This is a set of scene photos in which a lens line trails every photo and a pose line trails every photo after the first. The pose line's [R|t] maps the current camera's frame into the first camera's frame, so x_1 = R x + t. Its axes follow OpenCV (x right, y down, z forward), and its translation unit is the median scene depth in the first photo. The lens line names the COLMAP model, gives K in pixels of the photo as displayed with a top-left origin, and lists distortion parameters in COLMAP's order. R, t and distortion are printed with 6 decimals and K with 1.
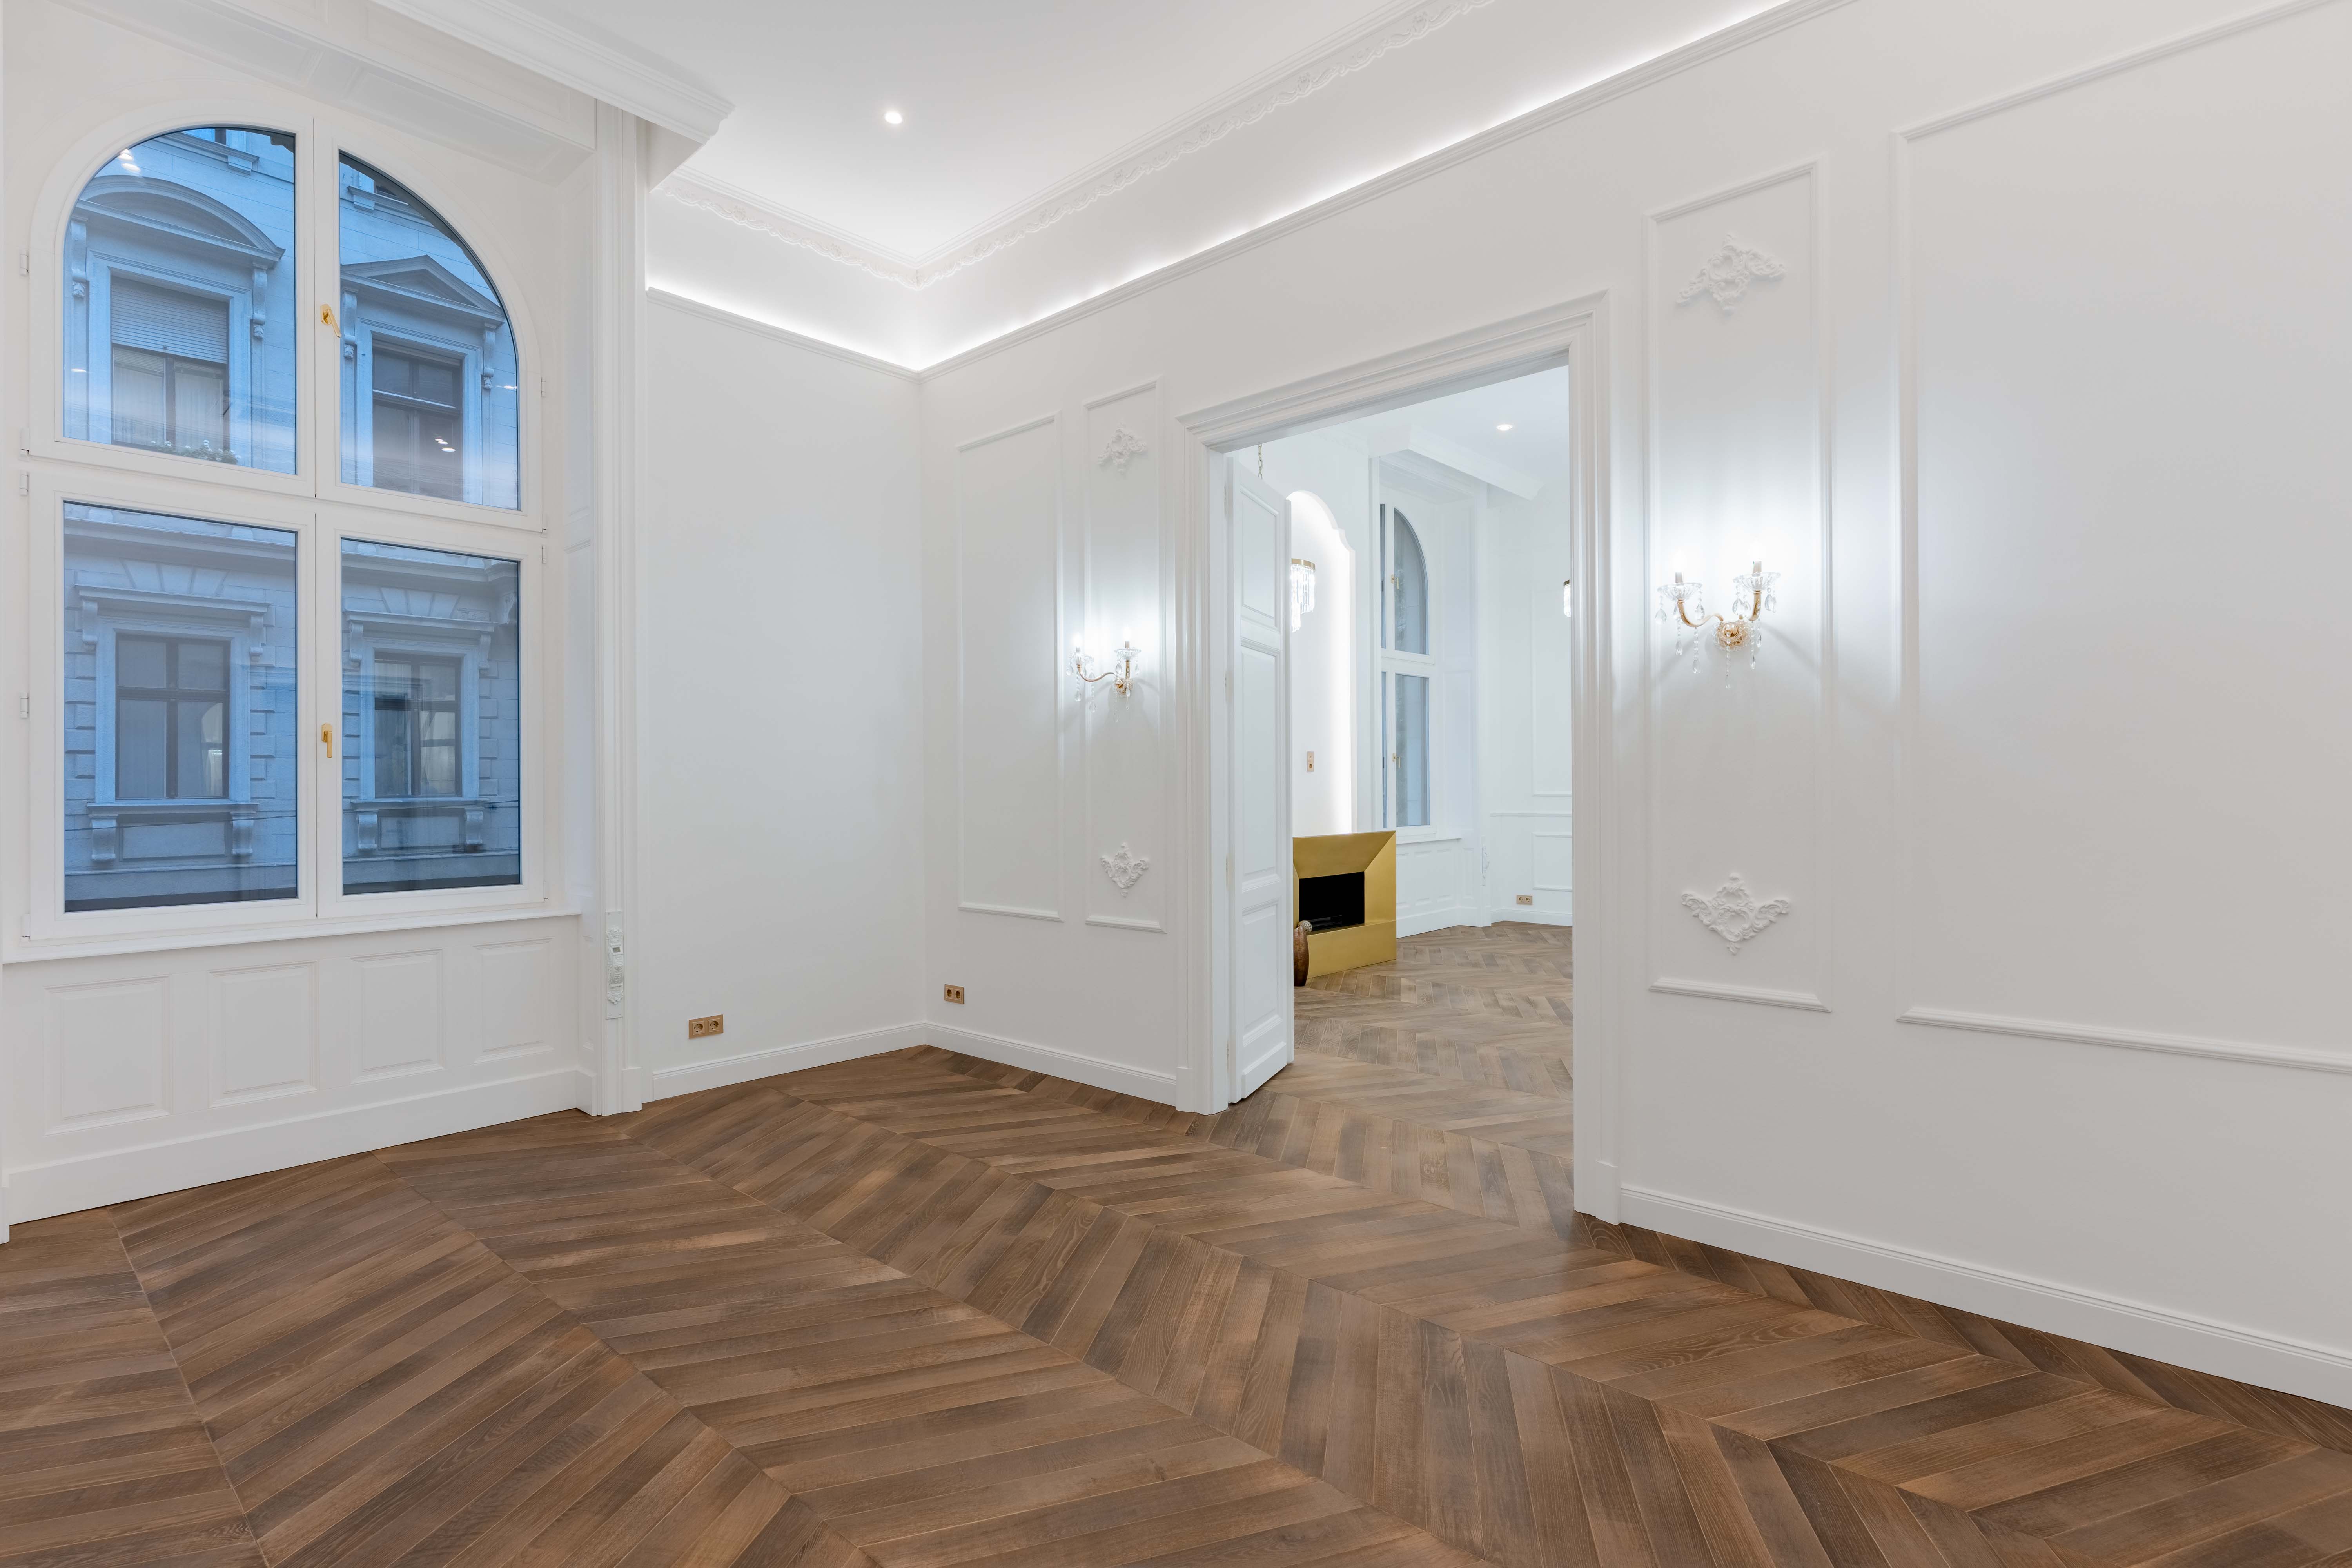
lens RADIAL K [[1103.5, 0, 1179.1], [0, 1103.5, 783.0], [0, 0, 1]] dist [0.001035, -0.000916]
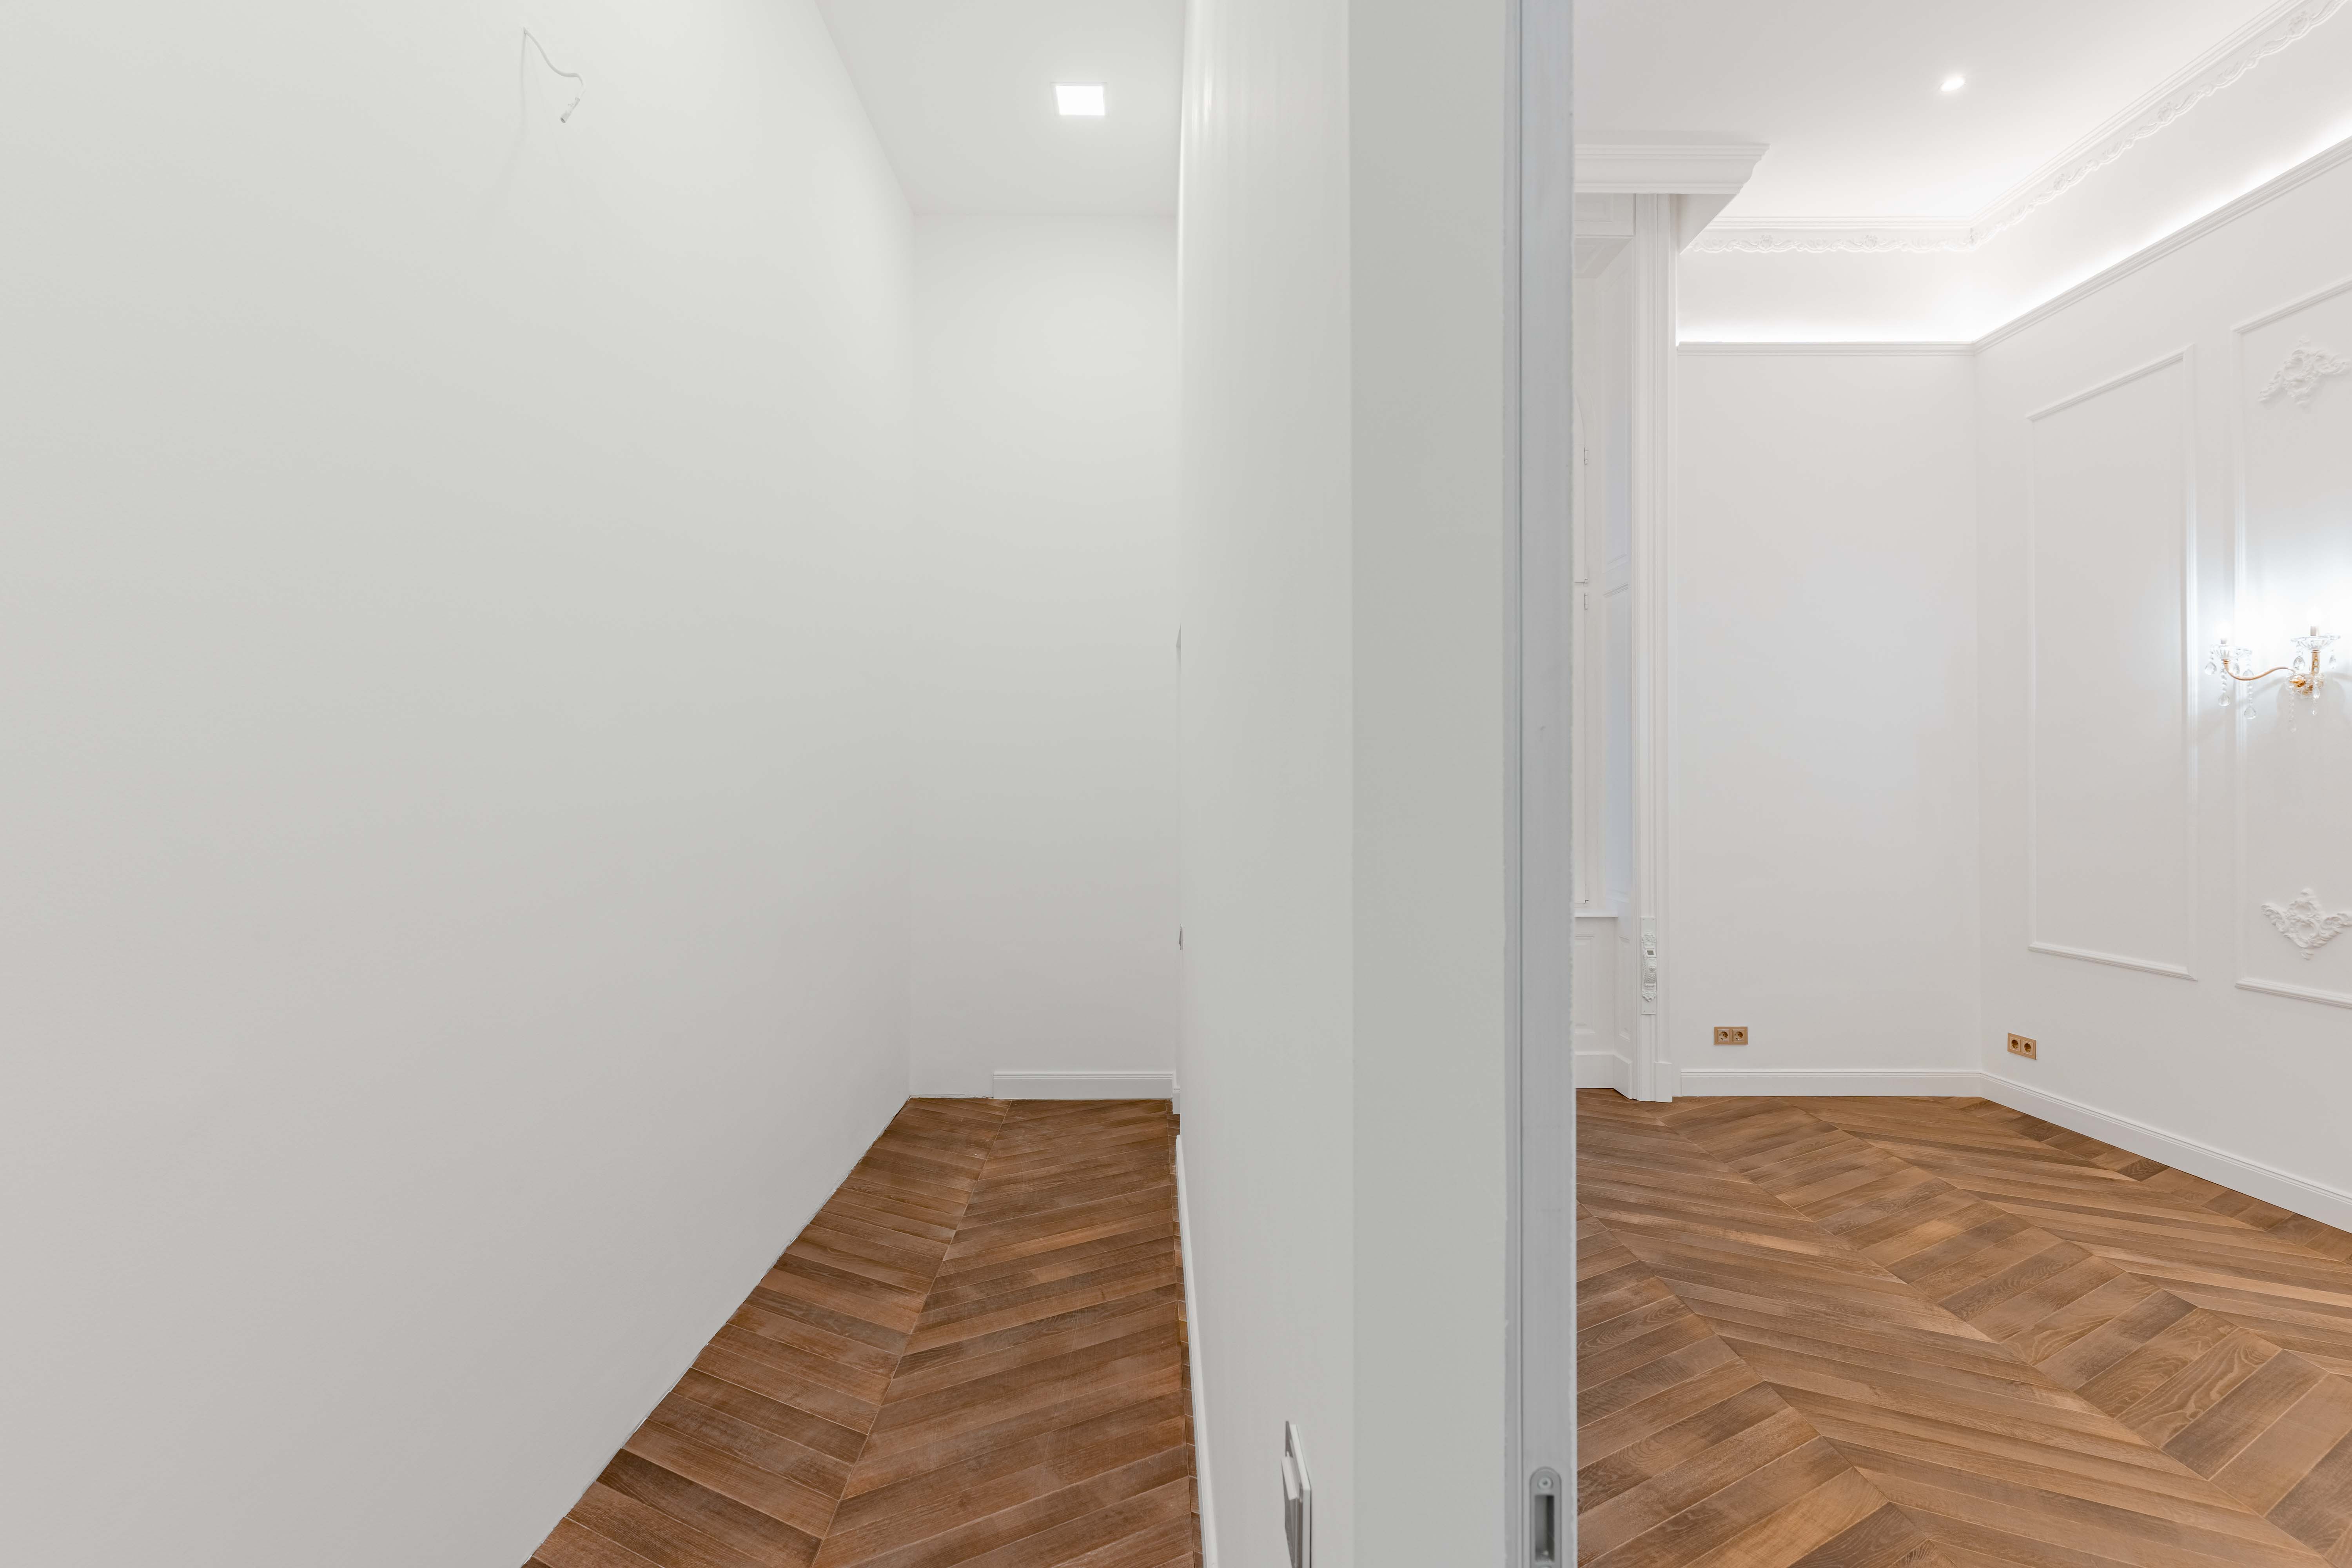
lens RADIAL K [[1103.5, 0, 1176.9], [0, 1103.5, 783.4], [0, 0, 1]] dist [0.001035, -0.000916]
pose [[0.677203, 0.002073, -0.735793, -0.025549], [-0.003577, 0.999993, -0.000476, -0.022486], [0.735787, 0.002954, 0.677206, -0.136887]]
